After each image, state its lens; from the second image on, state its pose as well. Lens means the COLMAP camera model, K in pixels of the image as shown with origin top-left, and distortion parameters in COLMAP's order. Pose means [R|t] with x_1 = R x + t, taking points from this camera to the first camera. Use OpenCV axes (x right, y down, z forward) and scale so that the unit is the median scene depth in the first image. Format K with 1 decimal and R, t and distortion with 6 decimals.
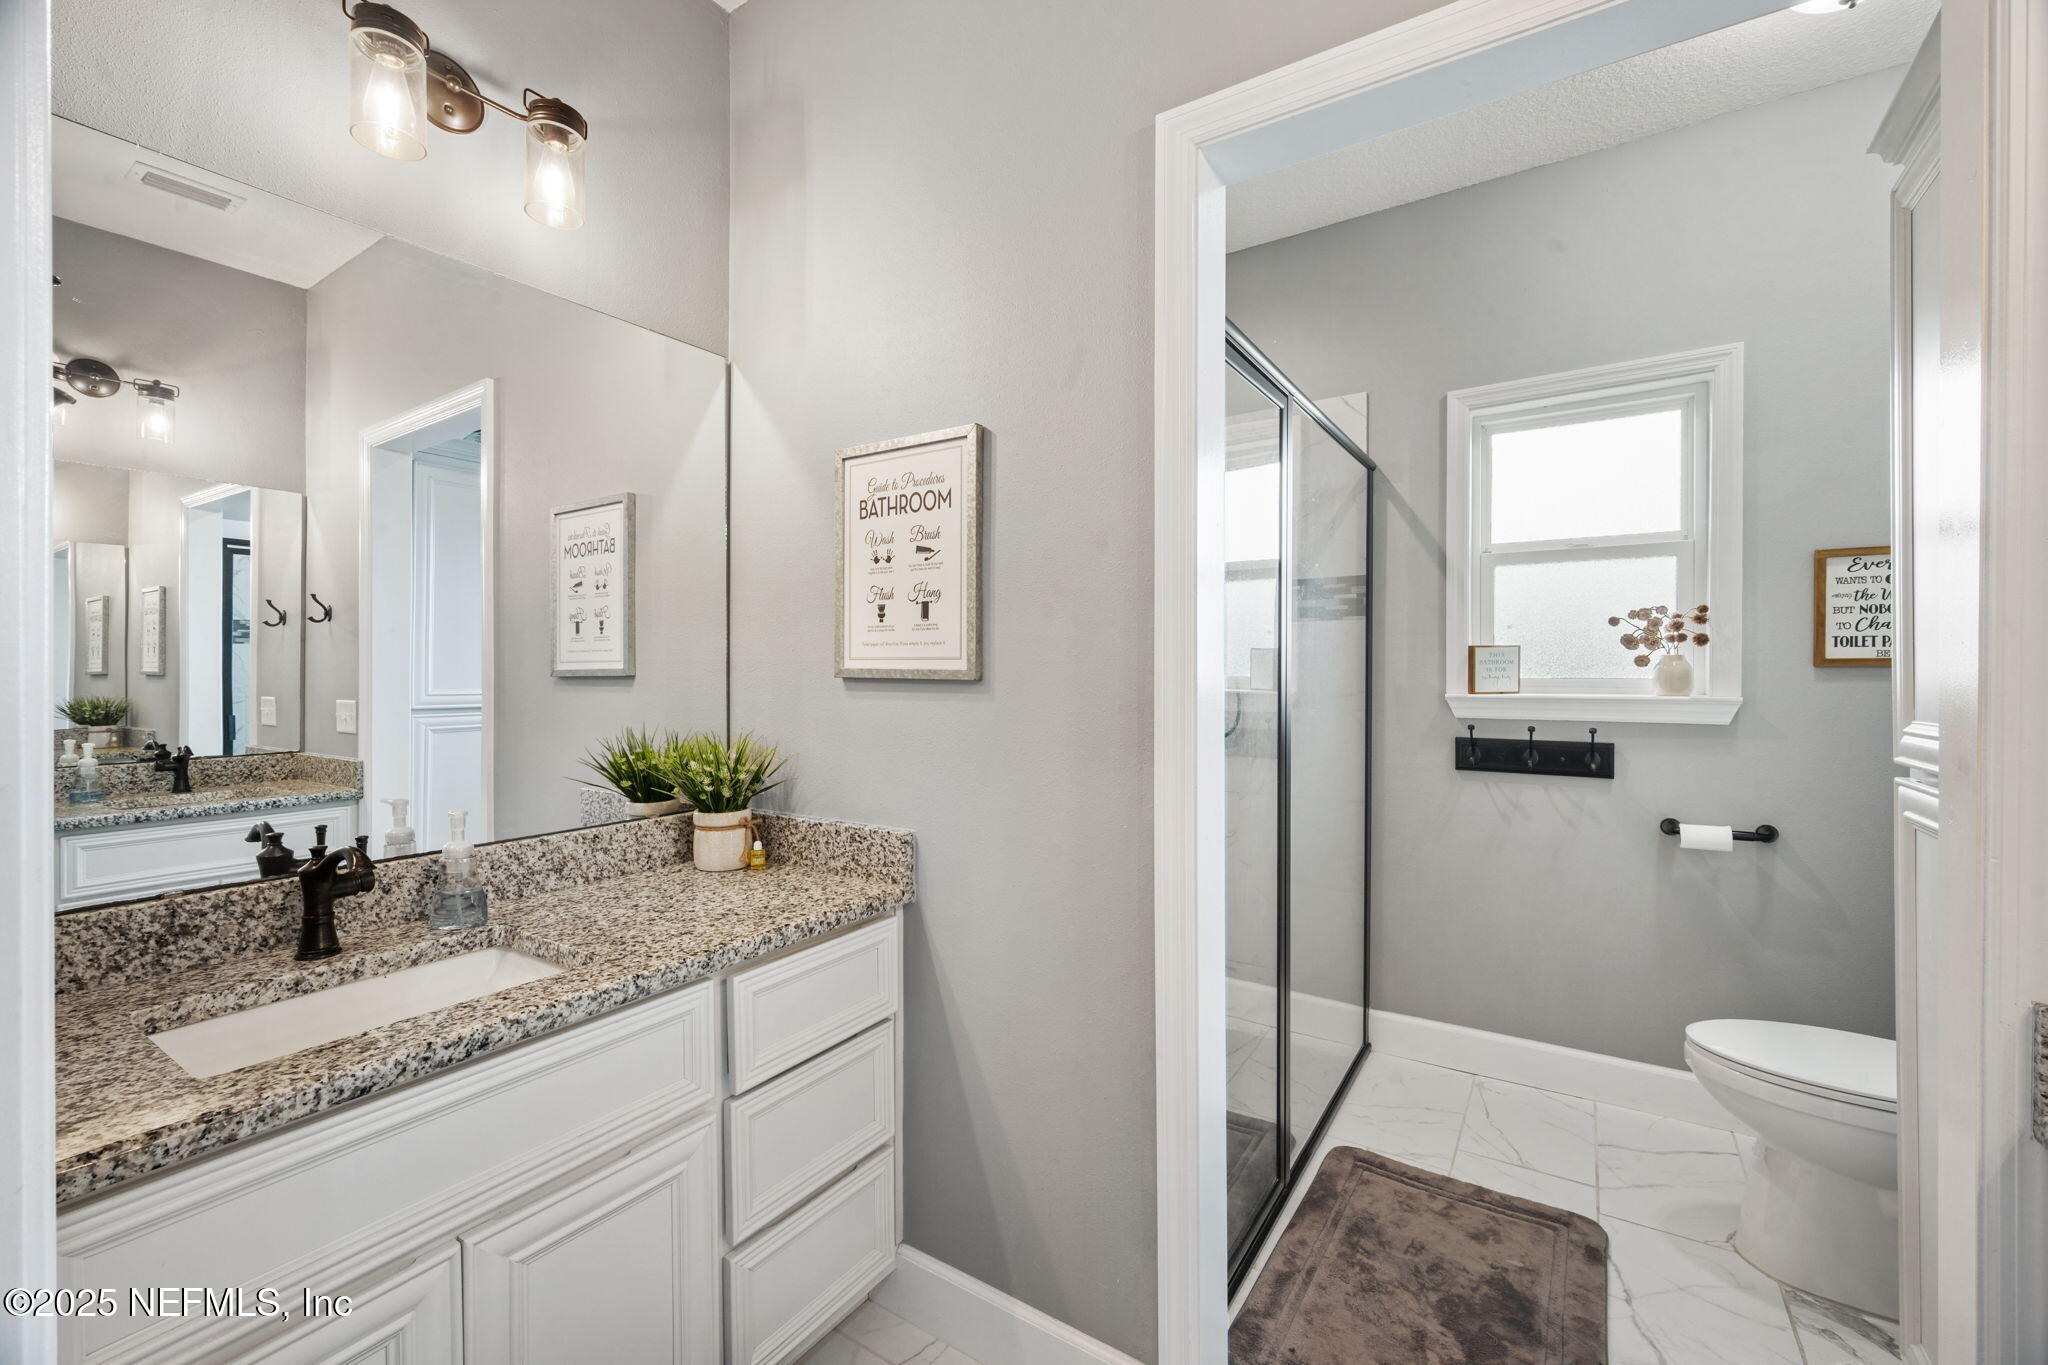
lens RADIAL K [[873.6, 0, 1030.8], [0, 873.6, 679.4], [0, 0, 1]] dist [-0.000699, 0.000011]
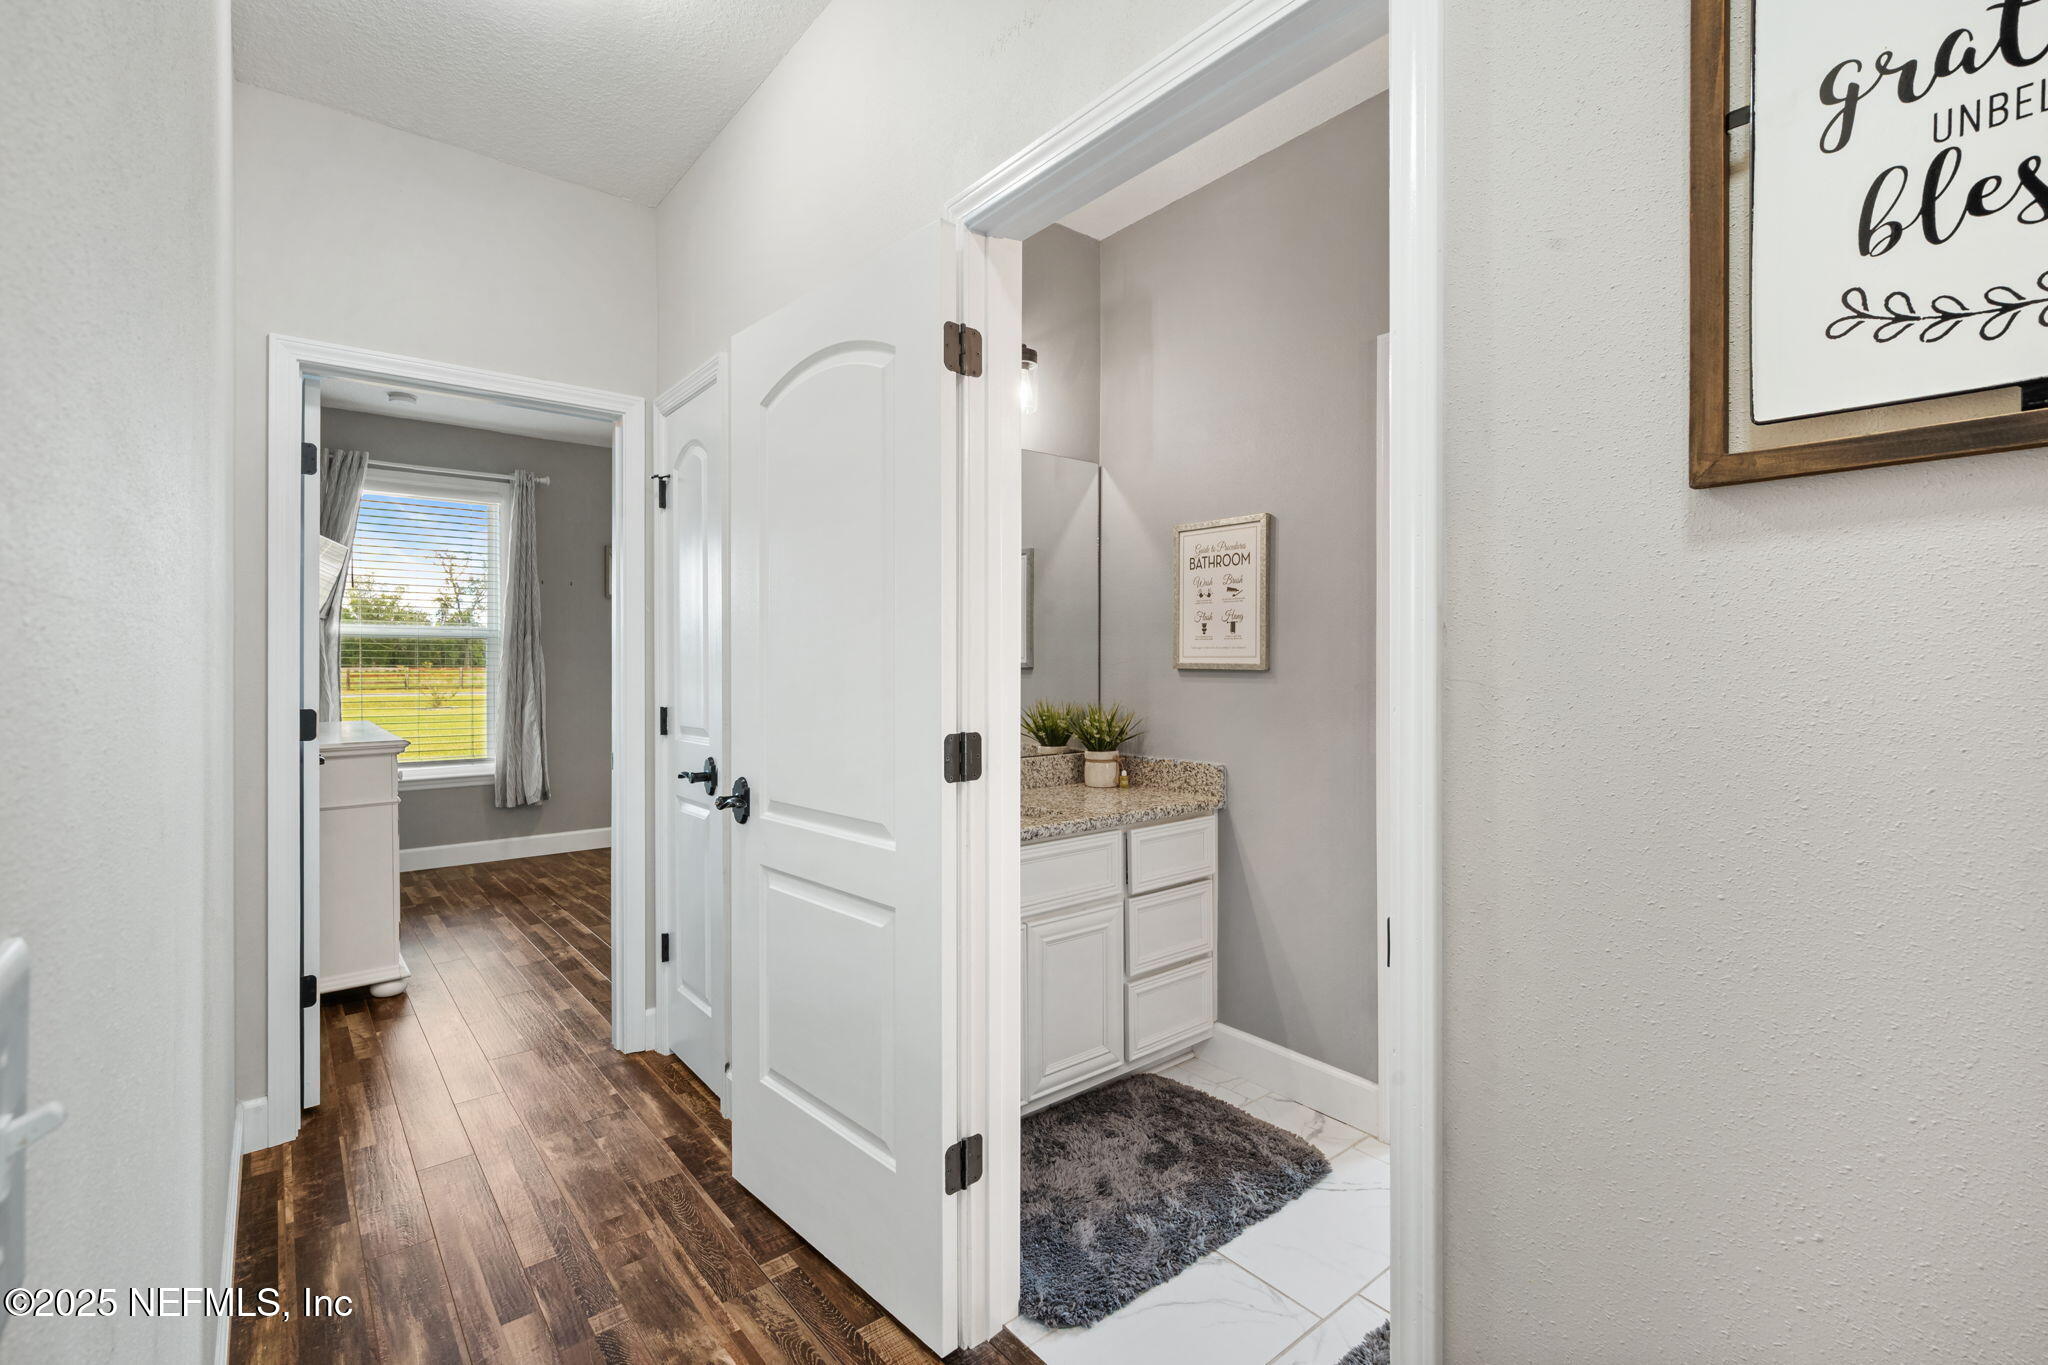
lens RADIAL K [[921.6, 0, 1022.7], [0, 921.6, 660.6], [0, 0, 1]] dist [0.000285, 0.000008]
pose [[0.953534, 0.000054, -0.301287, 0.027480], [-0.003878, 0.999919, -0.012094, 0.006351], [0.301262, 0.012700, 0.953457, -0.925125]]
